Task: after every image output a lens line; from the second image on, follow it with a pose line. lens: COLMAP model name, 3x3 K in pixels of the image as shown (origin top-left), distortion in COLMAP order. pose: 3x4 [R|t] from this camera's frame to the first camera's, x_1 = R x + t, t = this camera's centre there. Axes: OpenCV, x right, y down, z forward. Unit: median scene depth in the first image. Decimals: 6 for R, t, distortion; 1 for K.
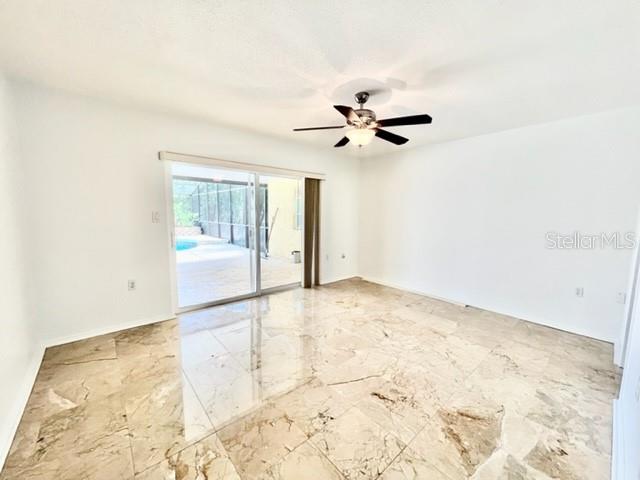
lens RADIAL K [[255.4, 0, 319.6], [0, 255.4, 242.3], [0, 0, 1]] dist [-0.002349, 0.000683]
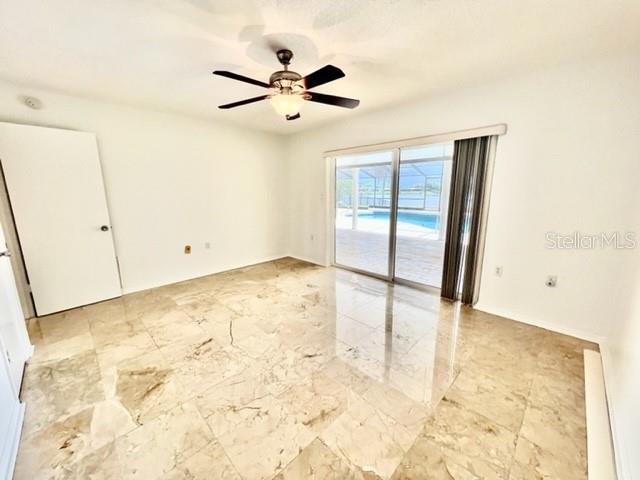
lens RADIAL K [[255.4, 0, 321.7], [0, 255.4, 241.6], [0, 0, 1]] dist [-0.002349, 0.000683]
pose [[0.071790, 0.179950, -0.981053, 1.318678], [-0.108228, 0.979188, 0.171688, -0.146864], [0.991531, 0.093852, 0.089772, 1.299245]]
